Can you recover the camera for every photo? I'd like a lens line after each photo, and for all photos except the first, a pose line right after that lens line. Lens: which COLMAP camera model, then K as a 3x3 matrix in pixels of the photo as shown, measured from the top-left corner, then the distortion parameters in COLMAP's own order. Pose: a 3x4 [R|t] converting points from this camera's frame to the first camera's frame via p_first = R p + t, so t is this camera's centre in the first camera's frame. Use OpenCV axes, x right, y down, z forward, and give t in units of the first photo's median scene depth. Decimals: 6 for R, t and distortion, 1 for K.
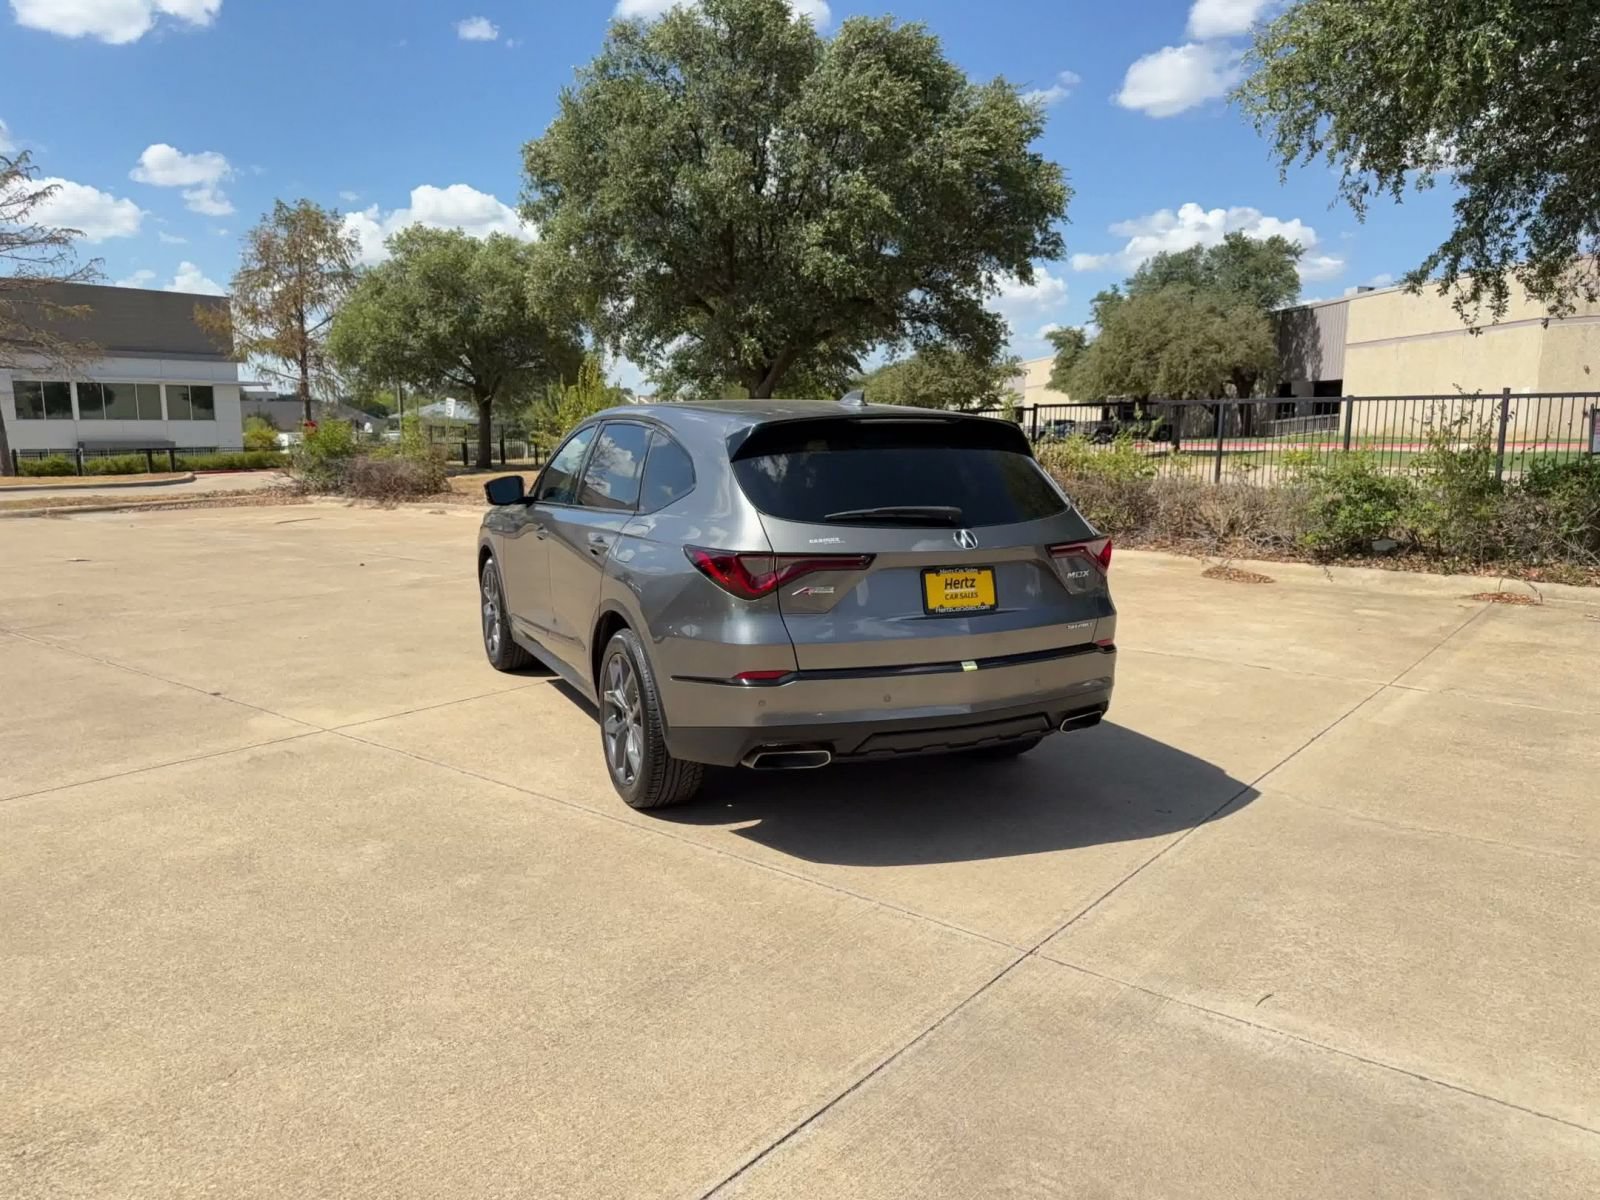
lens RADIAL K [[1128.4, 0, 782.8], [0, 1128.4, 597.8], [0, 0, 1]] dist [0.037691, -0.048350]
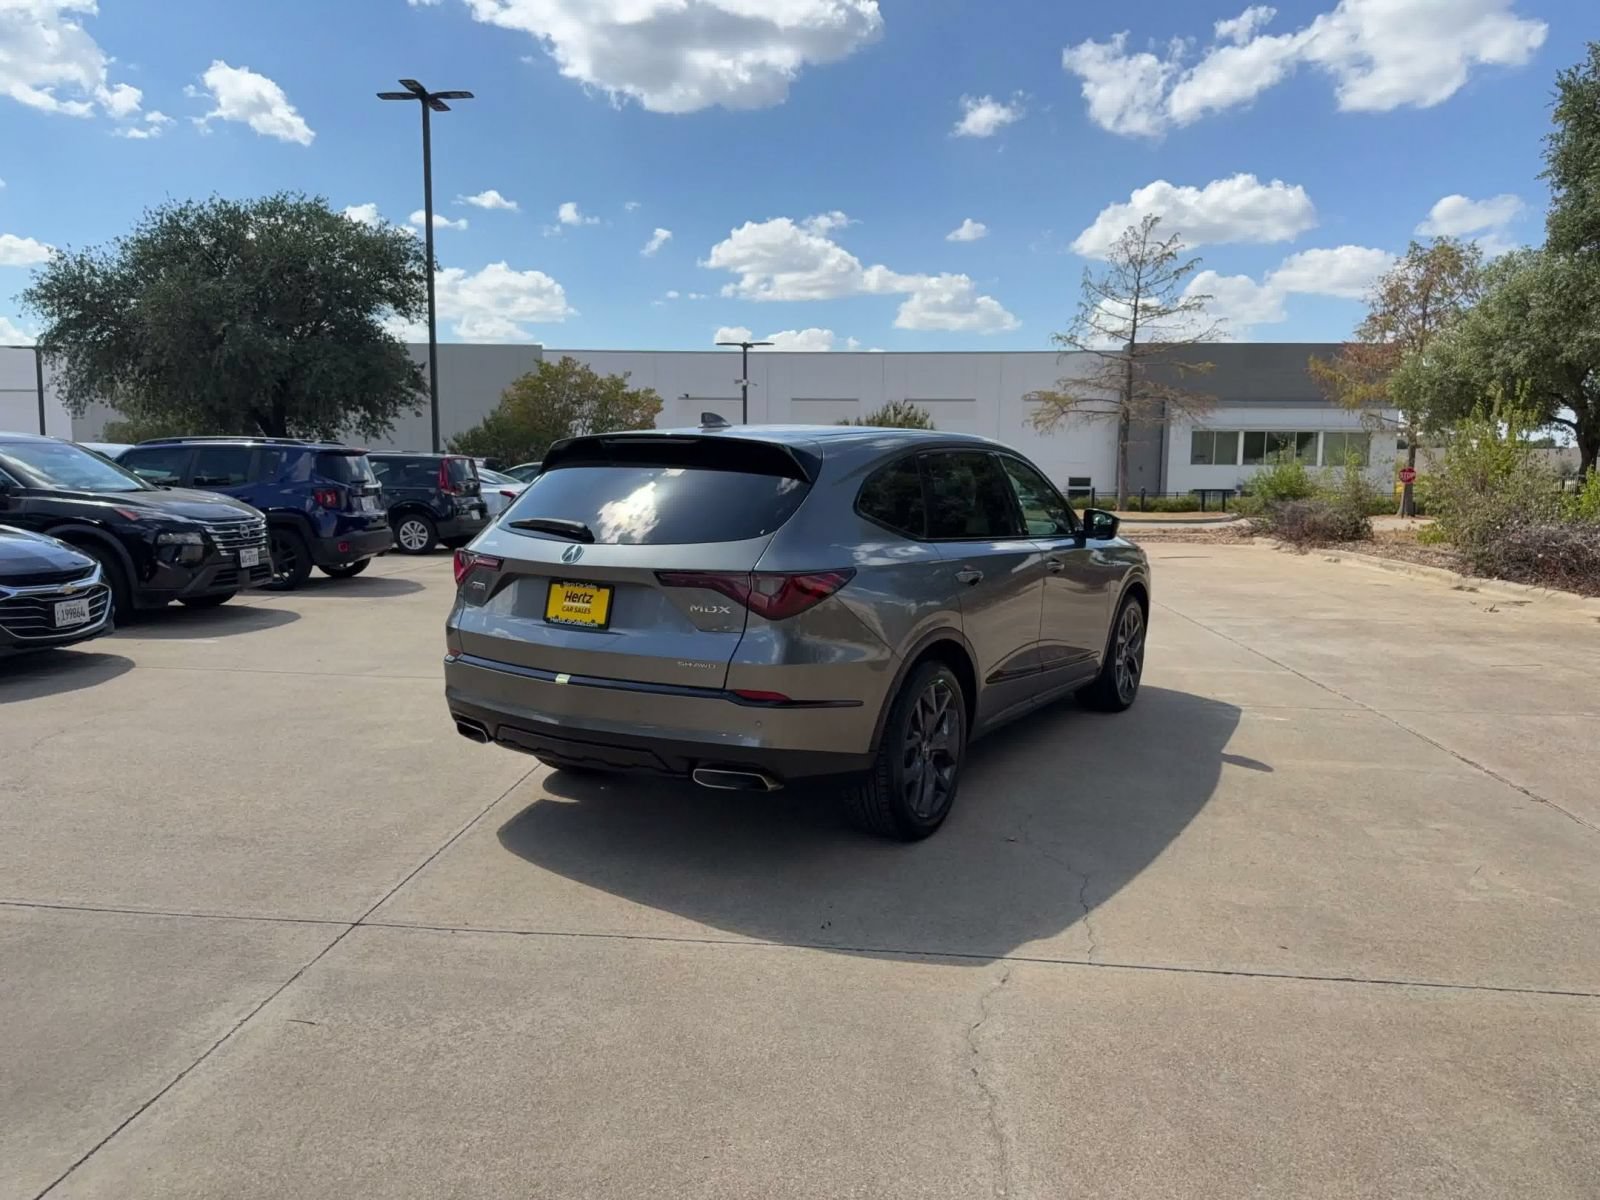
lens RADIAL K [[1128.4, 0, 798.7], [0, 1128.4, 580.4], [0, 0, 1]] dist [0.037691, -0.048350]
pose [[0.558222, 0.093640, -0.824390, 0.636805], [-0.139823, 0.990017, 0.017774, -0.042564], [0.817825, 0.105347, 0.565743, 0.339086]]
